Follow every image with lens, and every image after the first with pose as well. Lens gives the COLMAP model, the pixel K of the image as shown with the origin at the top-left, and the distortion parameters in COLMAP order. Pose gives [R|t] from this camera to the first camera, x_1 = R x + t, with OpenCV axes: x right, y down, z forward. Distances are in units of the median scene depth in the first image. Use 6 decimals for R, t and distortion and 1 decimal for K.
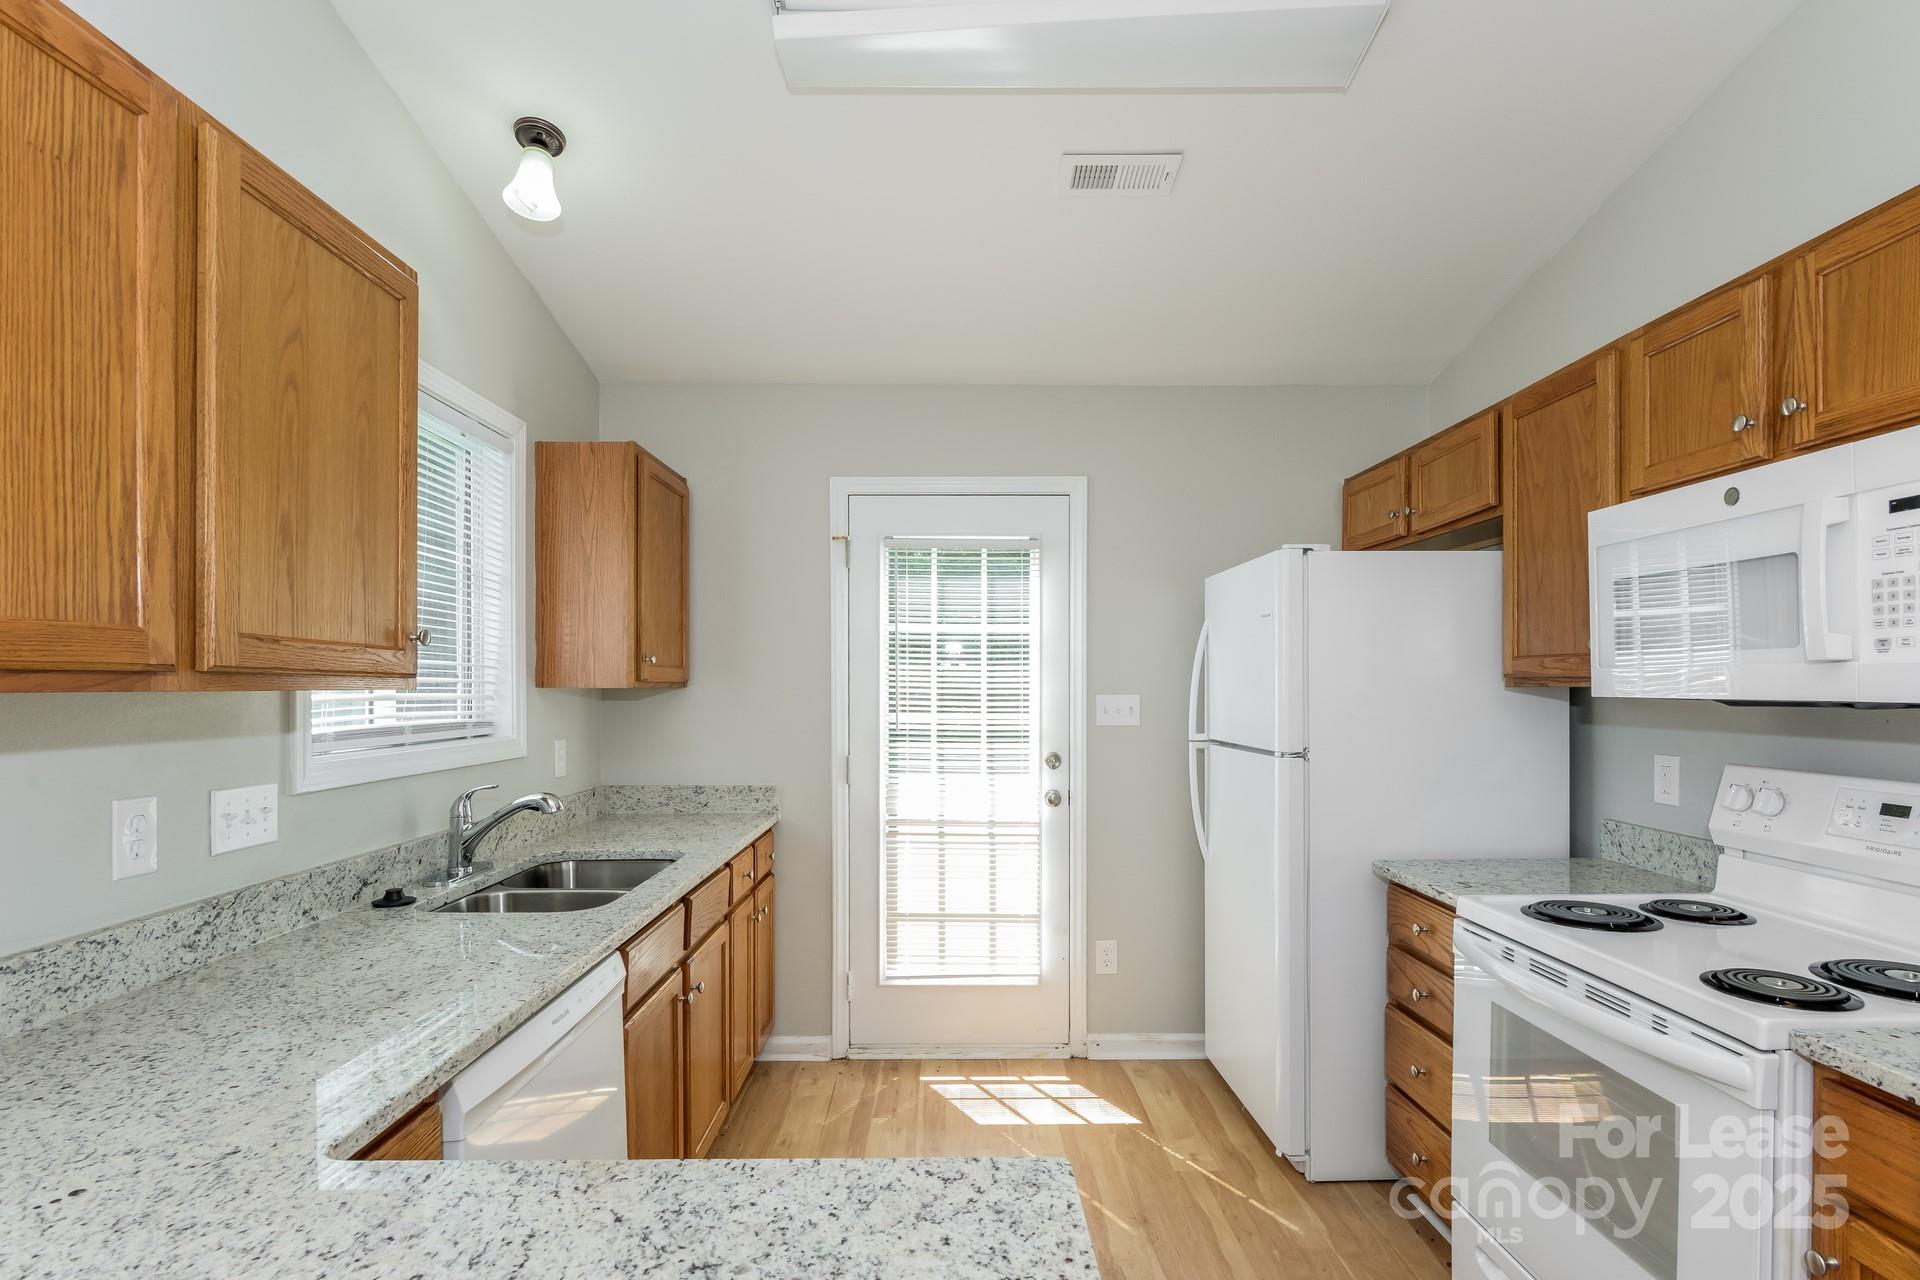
lens RADIAL K [[919.6, 0, 965.4], [0, 919.6, 678.4], [0, 0, 1]] dist [-0.004335, -0.000163]
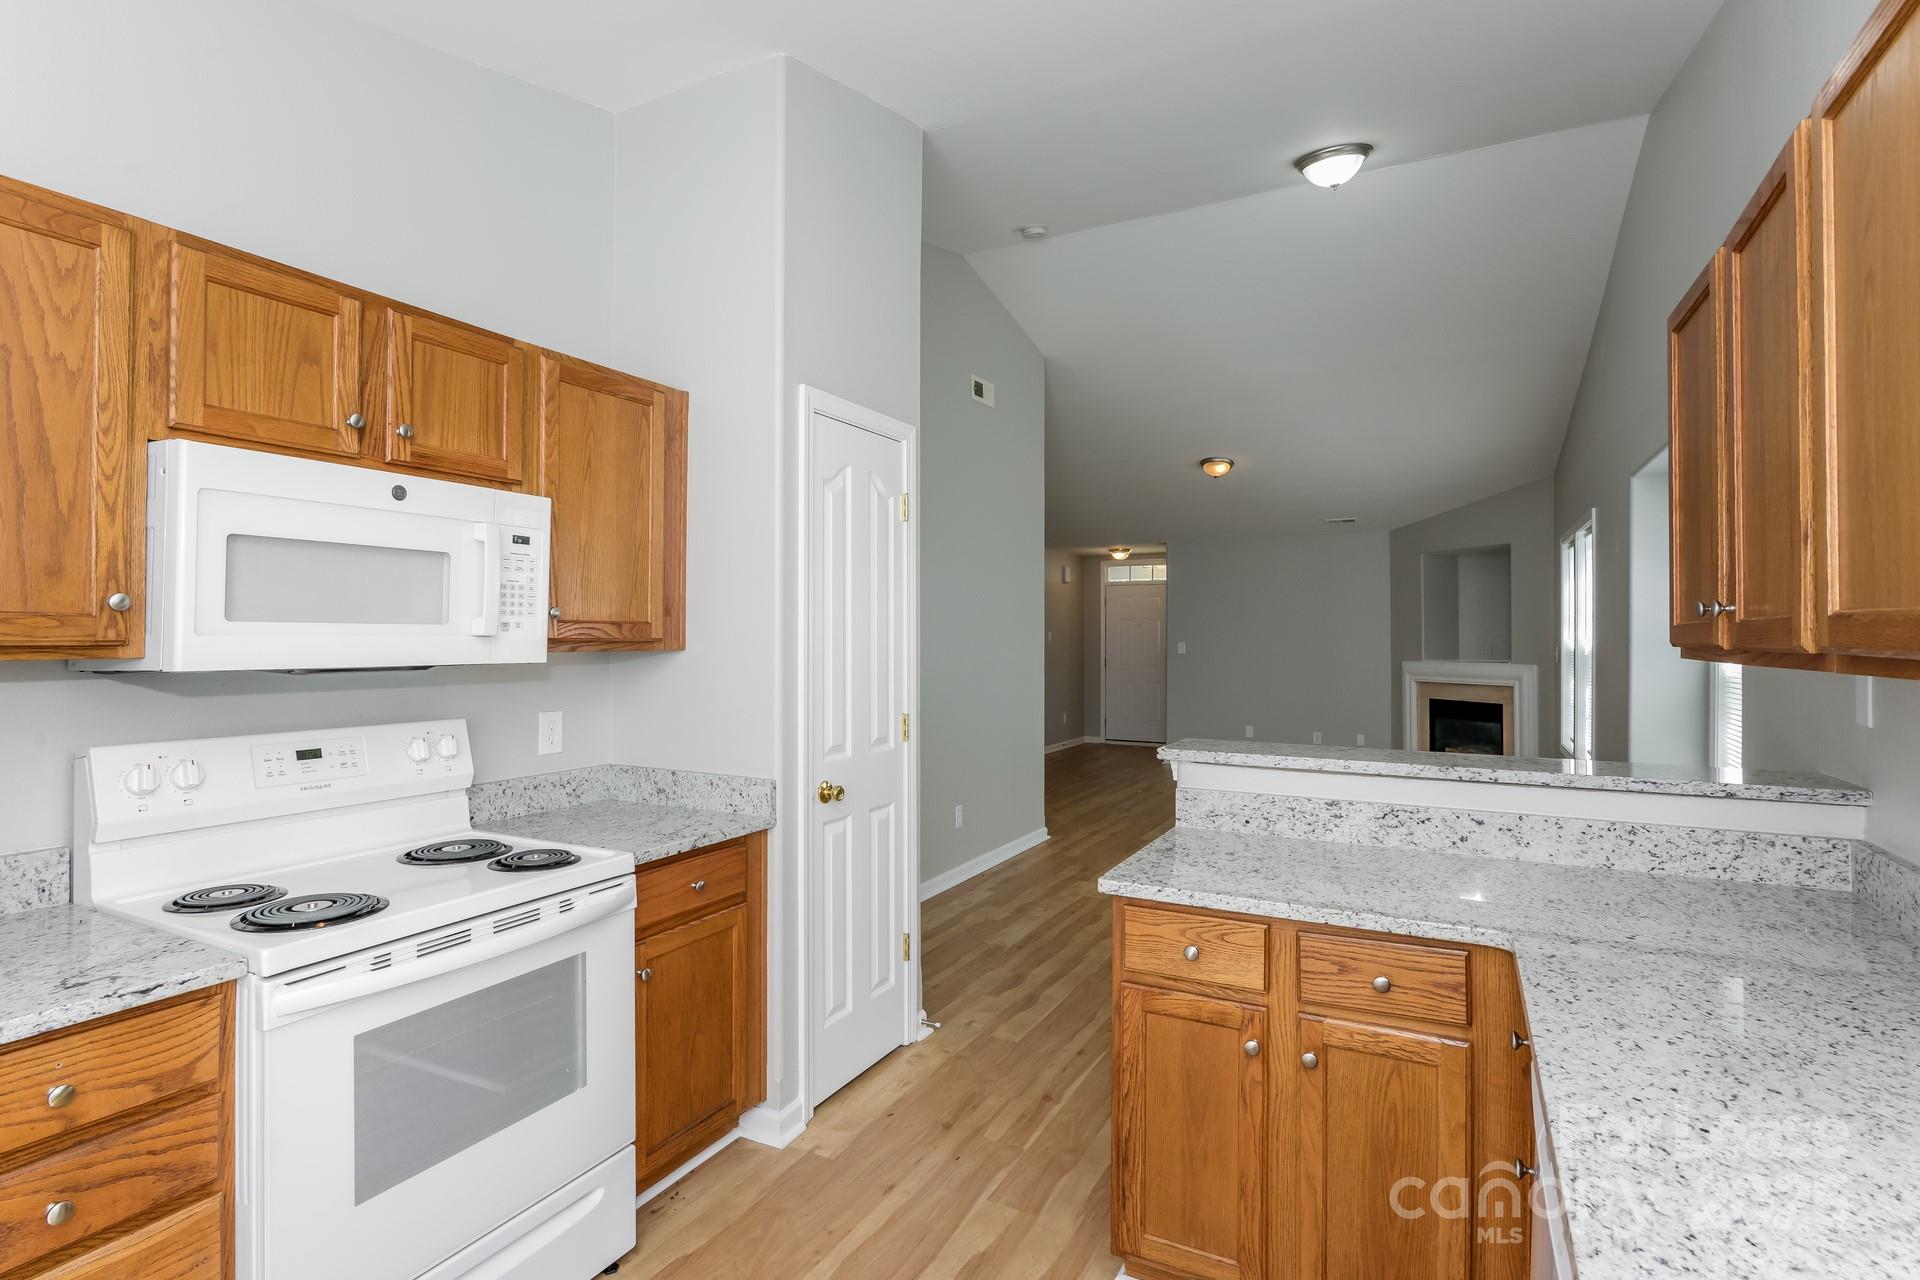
lens RADIAL K [[979.1, 0, 928.4], [0, 979.1, 634.1], [0, 0, 1]] dist [-0.000309, 0.000048]
pose [[-0.867980, -0.001744, 0.496597, -0.410555], [-0.005051, 0.999973, -0.005316, -0.017154], [-0.496574, -0.007123, -0.867965, 1.939562]]
